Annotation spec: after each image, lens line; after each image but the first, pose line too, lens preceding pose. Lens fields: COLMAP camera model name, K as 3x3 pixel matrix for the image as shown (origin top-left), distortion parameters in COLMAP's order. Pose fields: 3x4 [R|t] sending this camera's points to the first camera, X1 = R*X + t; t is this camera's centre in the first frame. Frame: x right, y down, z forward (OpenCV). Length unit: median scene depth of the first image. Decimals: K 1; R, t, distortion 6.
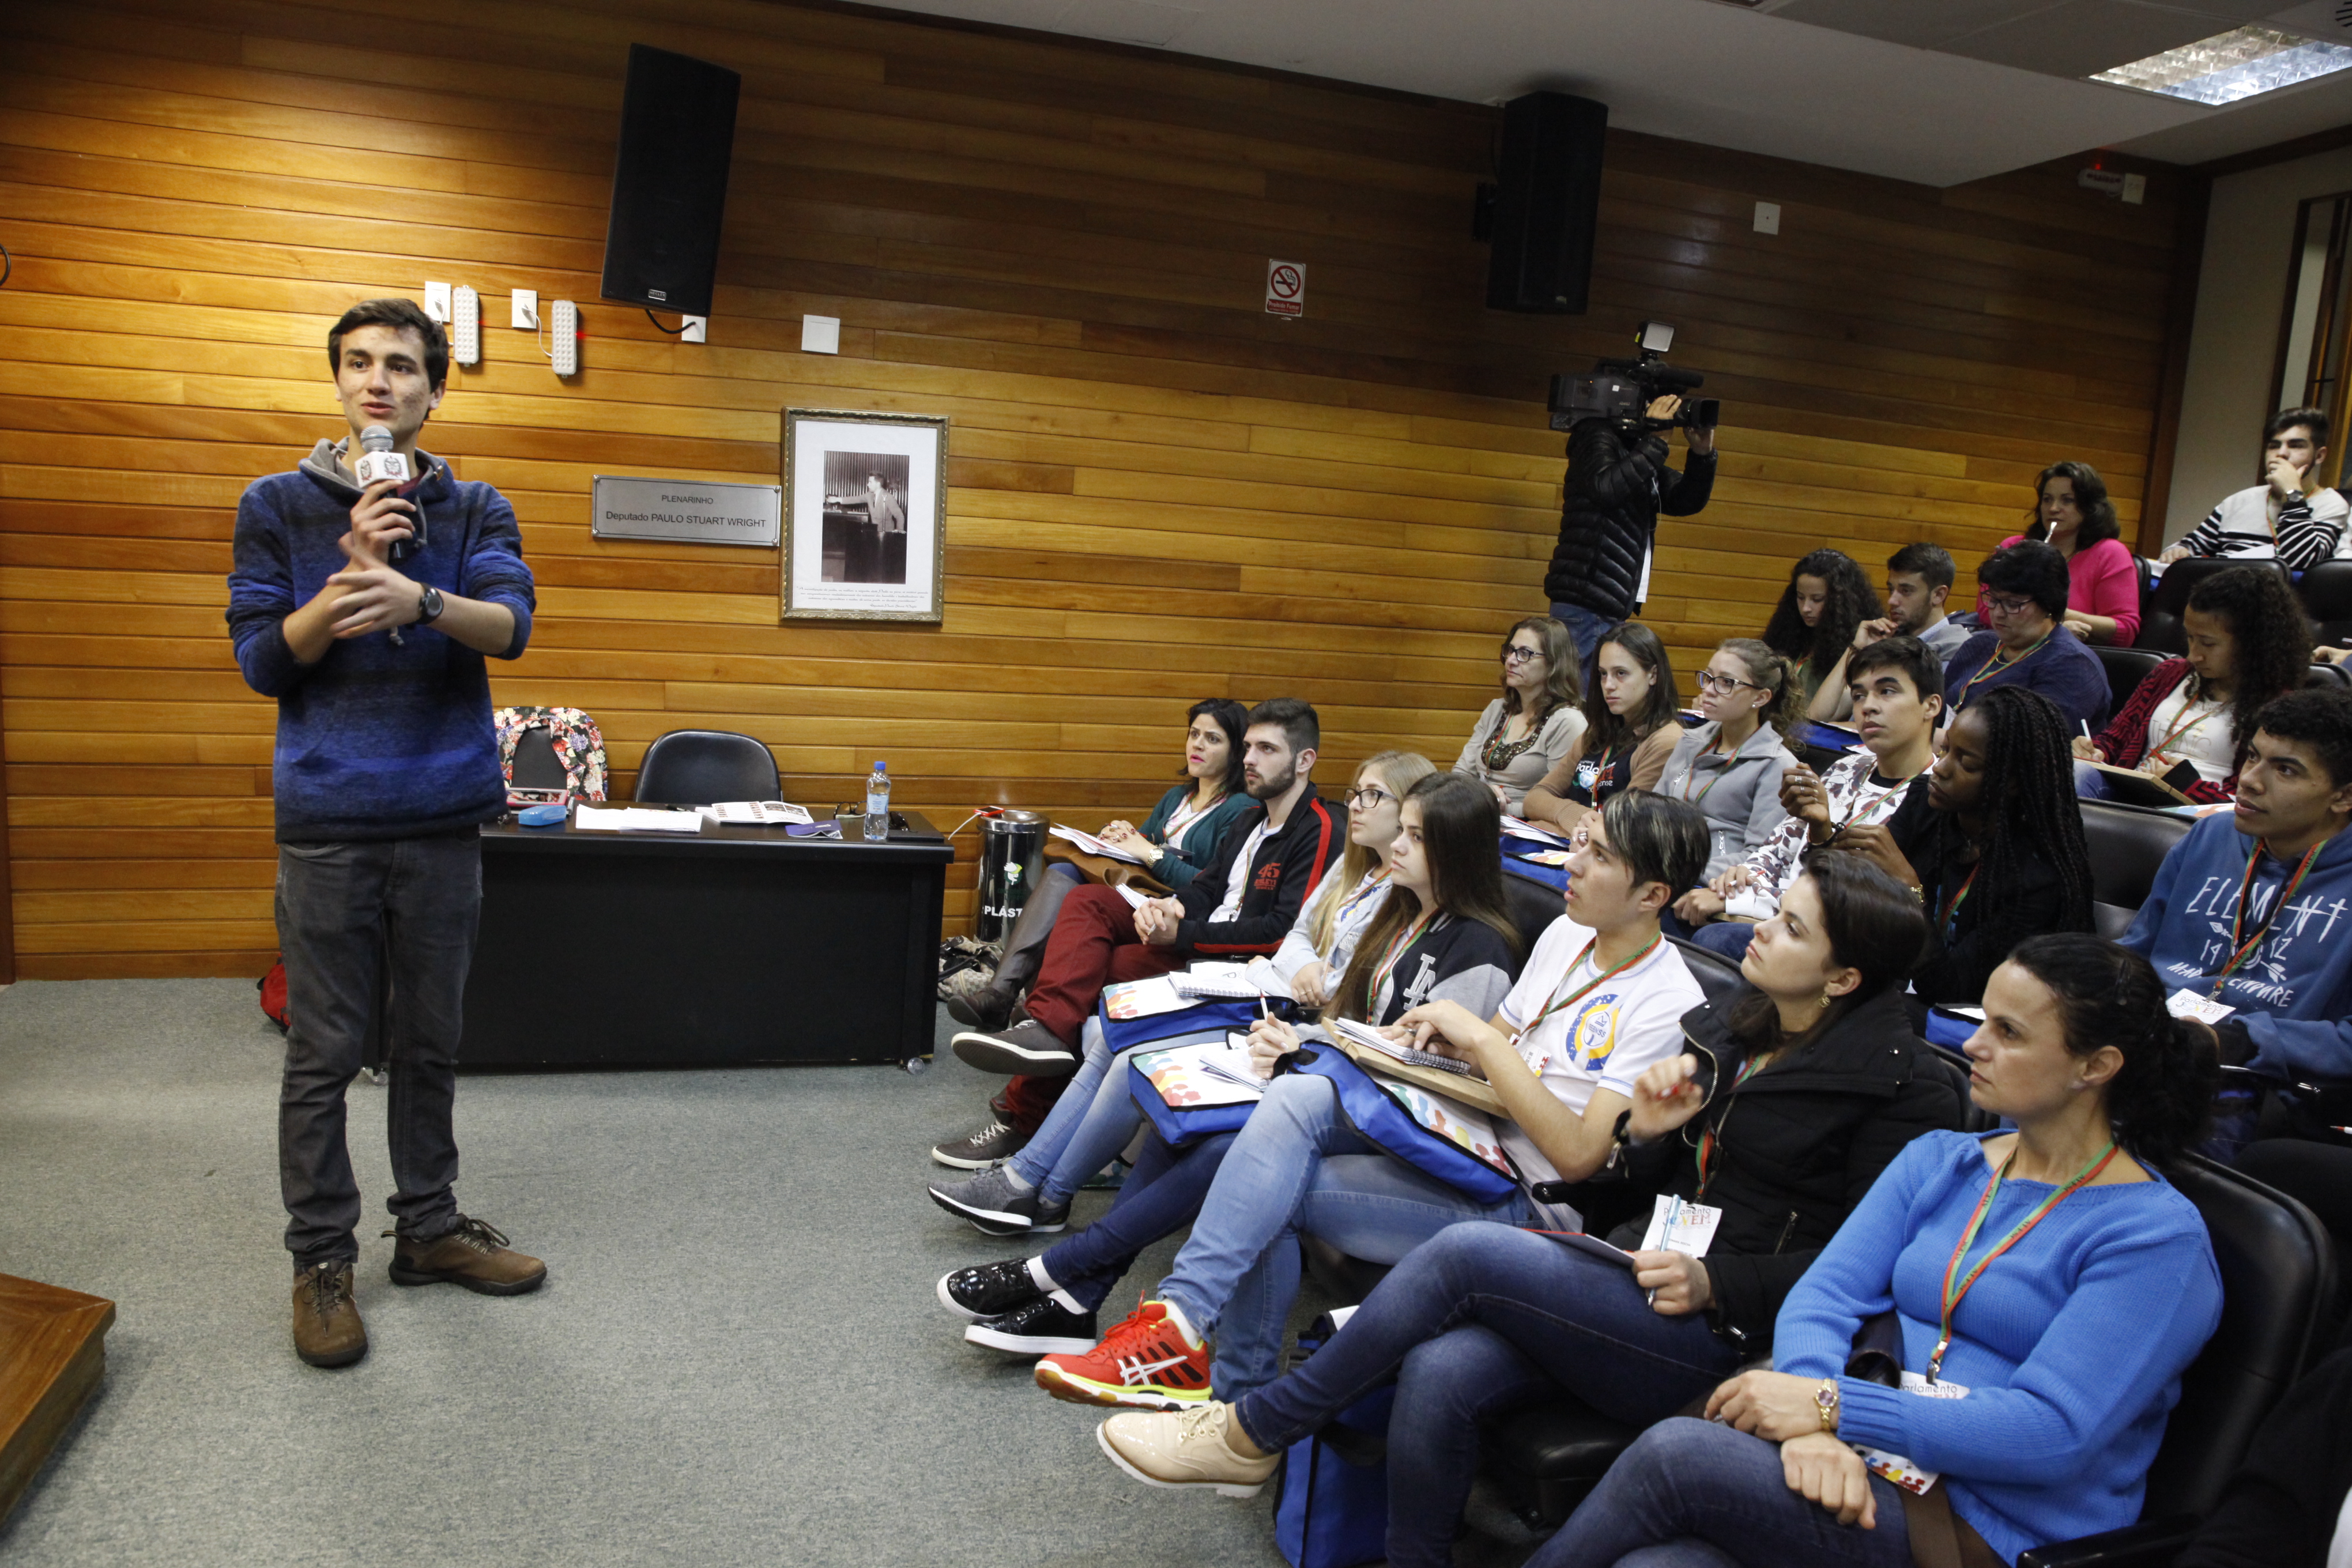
lens RADIAL K [[1604.2, 0, 1185.9], [0, 1604.2, 789.9], [0, 0, 1]] dist [-0.094864, 0.073095]
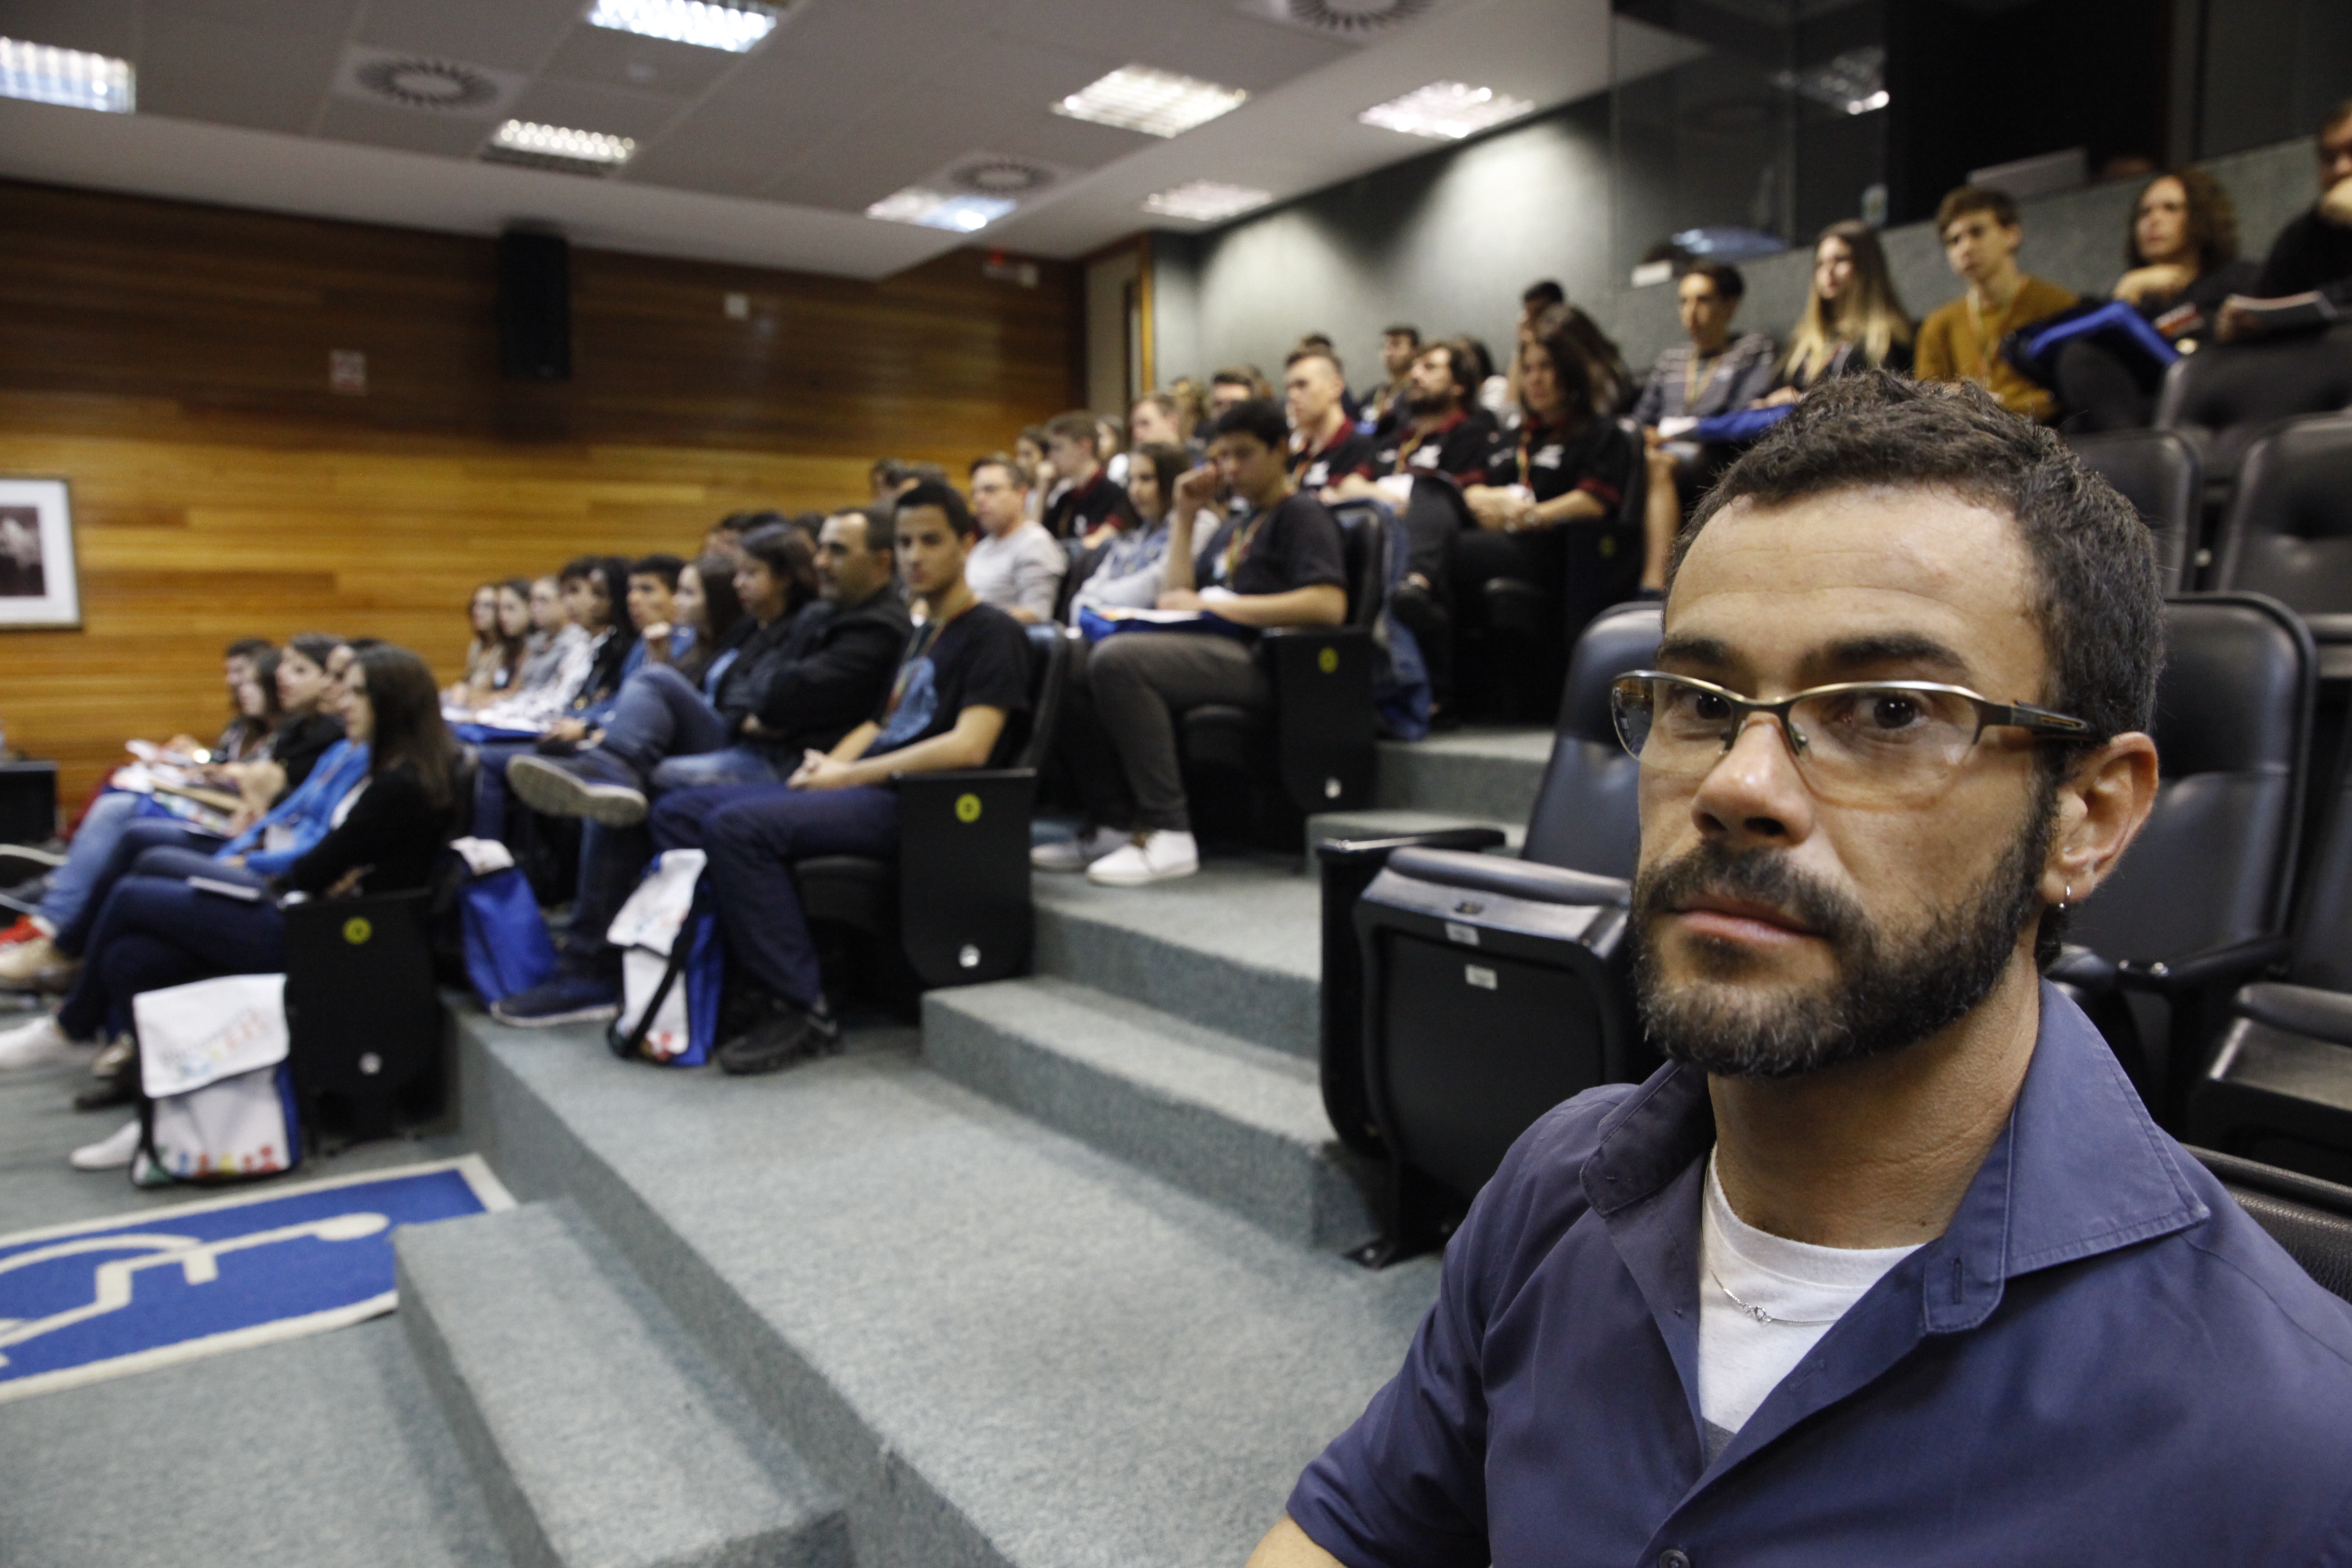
lens RADIAL K [[1604.2, 0, 1160.6], [0, 1604.2, 788.6], [0, 0, 1]] dist [-0.094864, 0.073095]
pose [[0.958767, -0.096899, 0.267164, 0.377371], [0.108221, 0.993734, -0.027950, 0.177394], [-0.262781, 0.055710, 0.963246, -0.530771]]
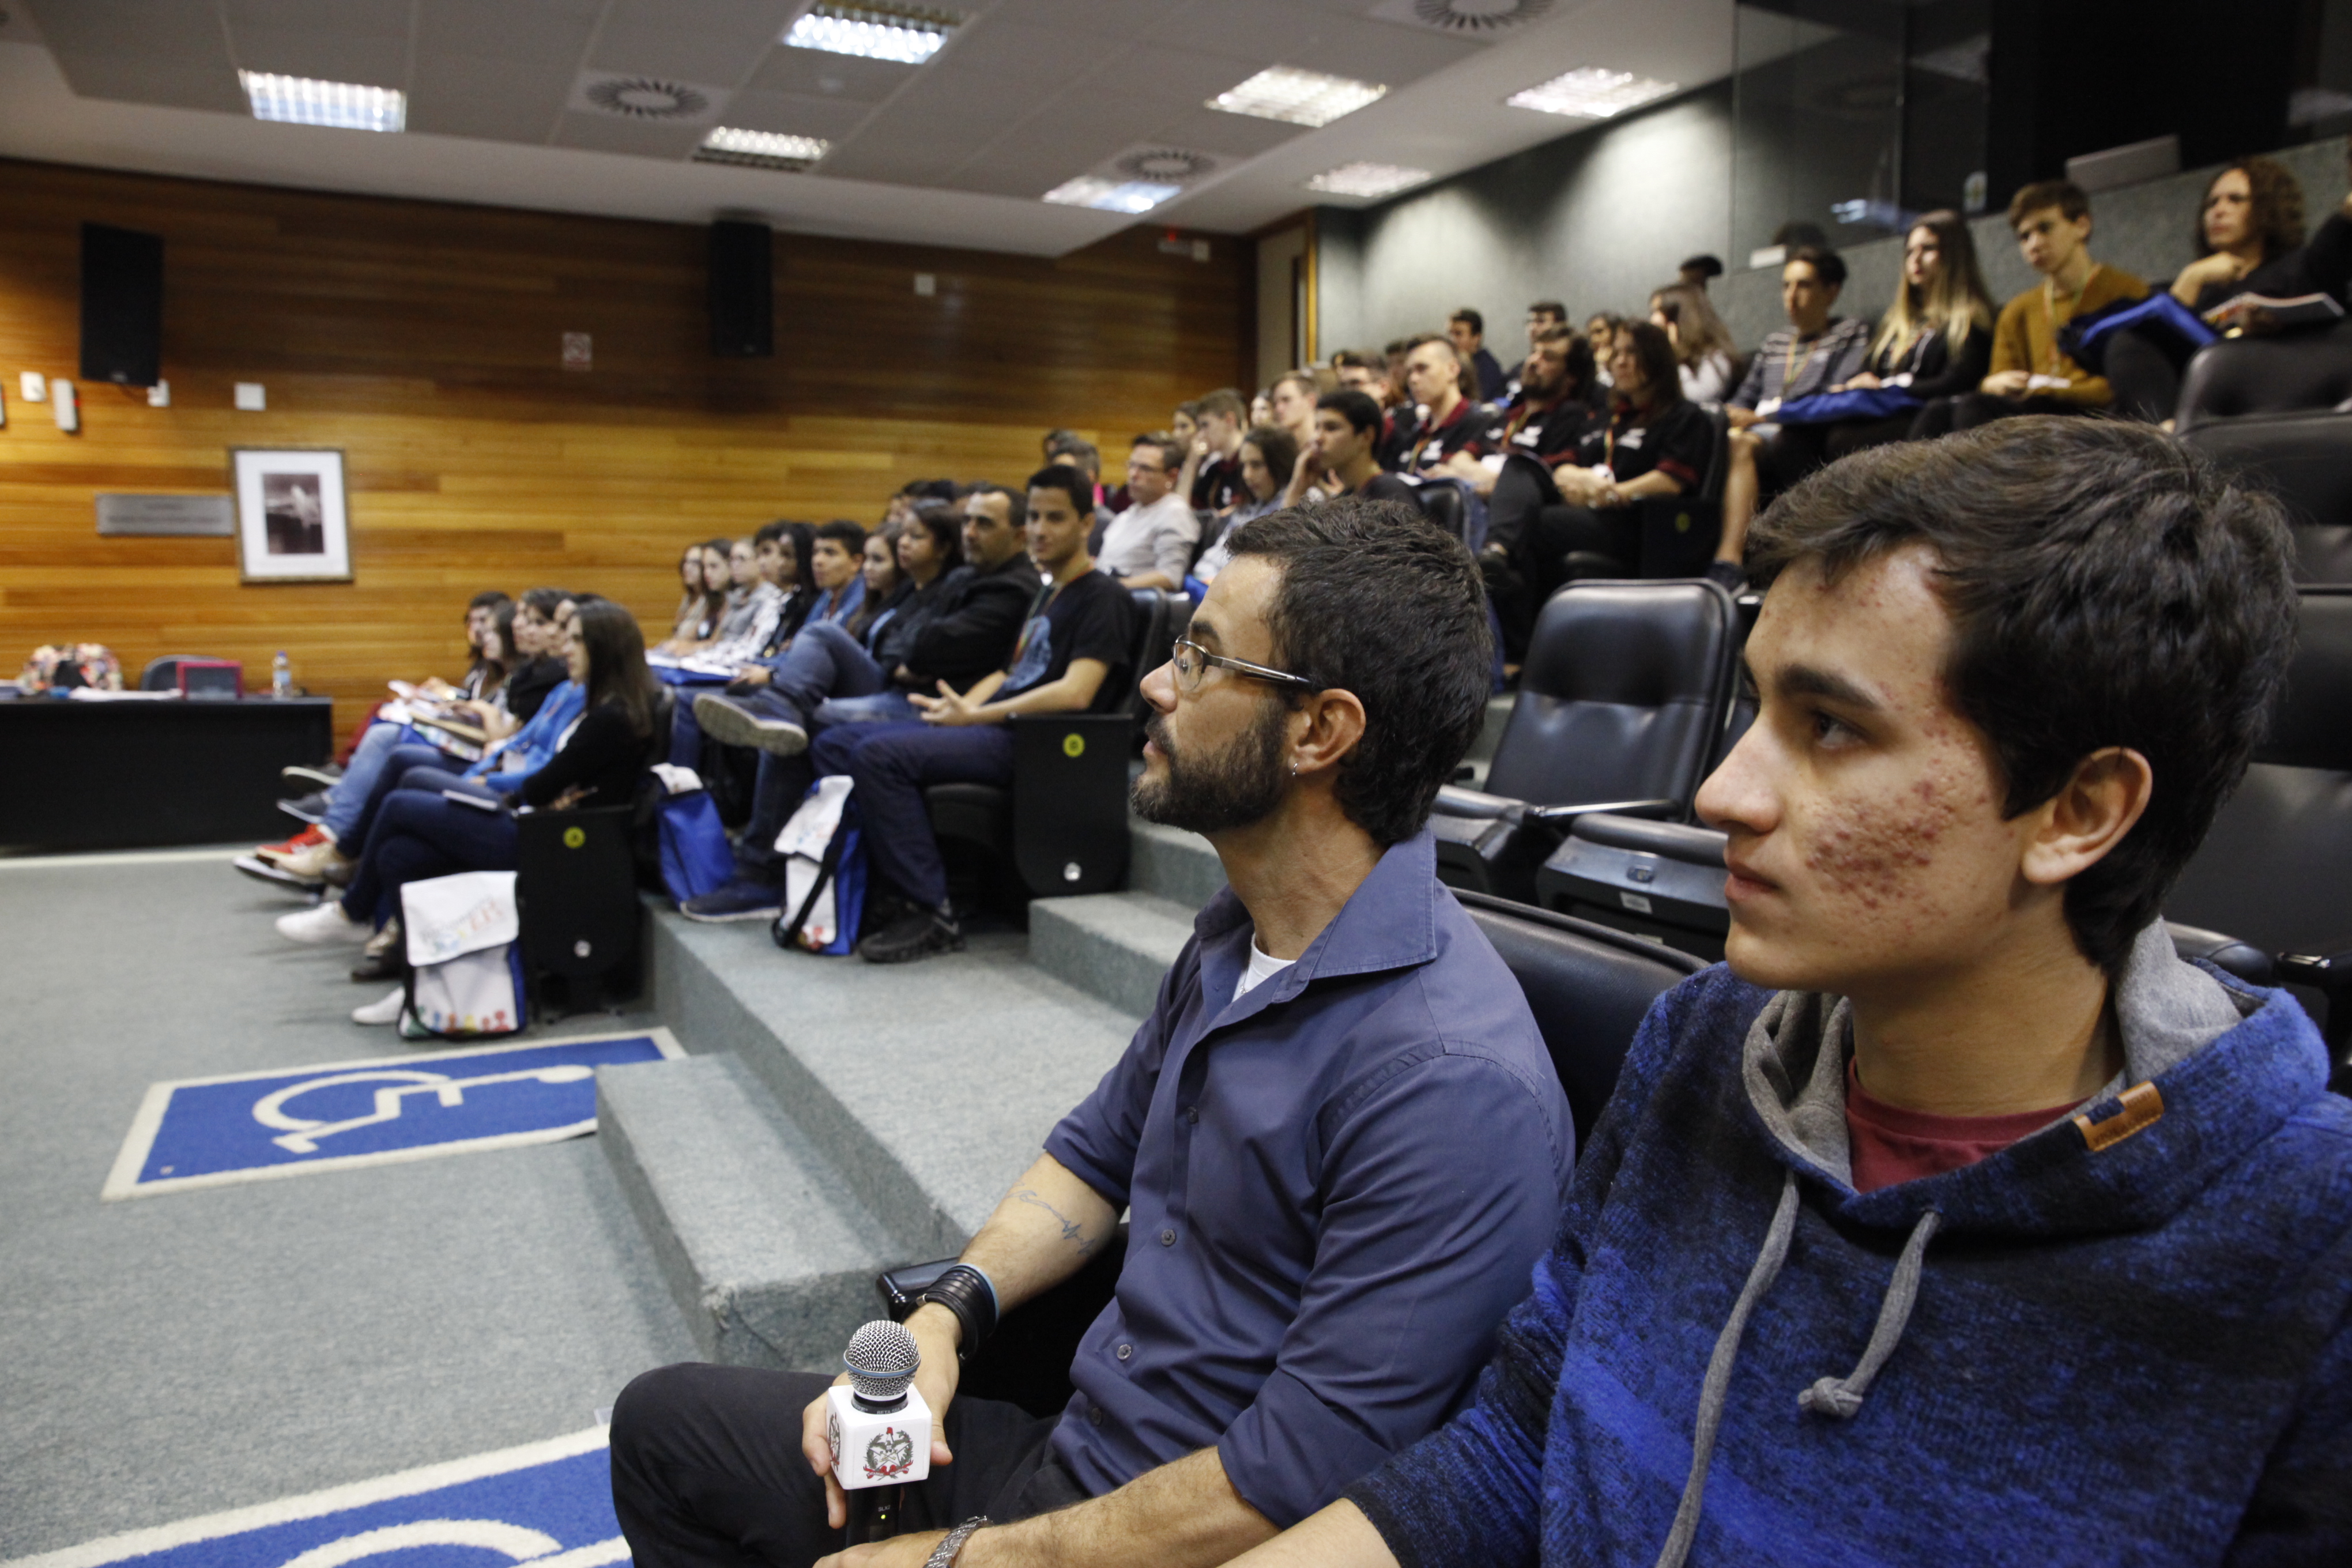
lens RADIAL K [[1604.2, 0, 1159.9], [0, 1604.2, 786.8], [0, 0, 1]] dist [-0.094864, 0.073095]
pose [[0.986348, -0.078906, 0.144538, 0.402831], [0.081966, 0.996517, -0.015331, 0.192557], [-0.142825, 0.026969, 0.989380, -0.639560]]
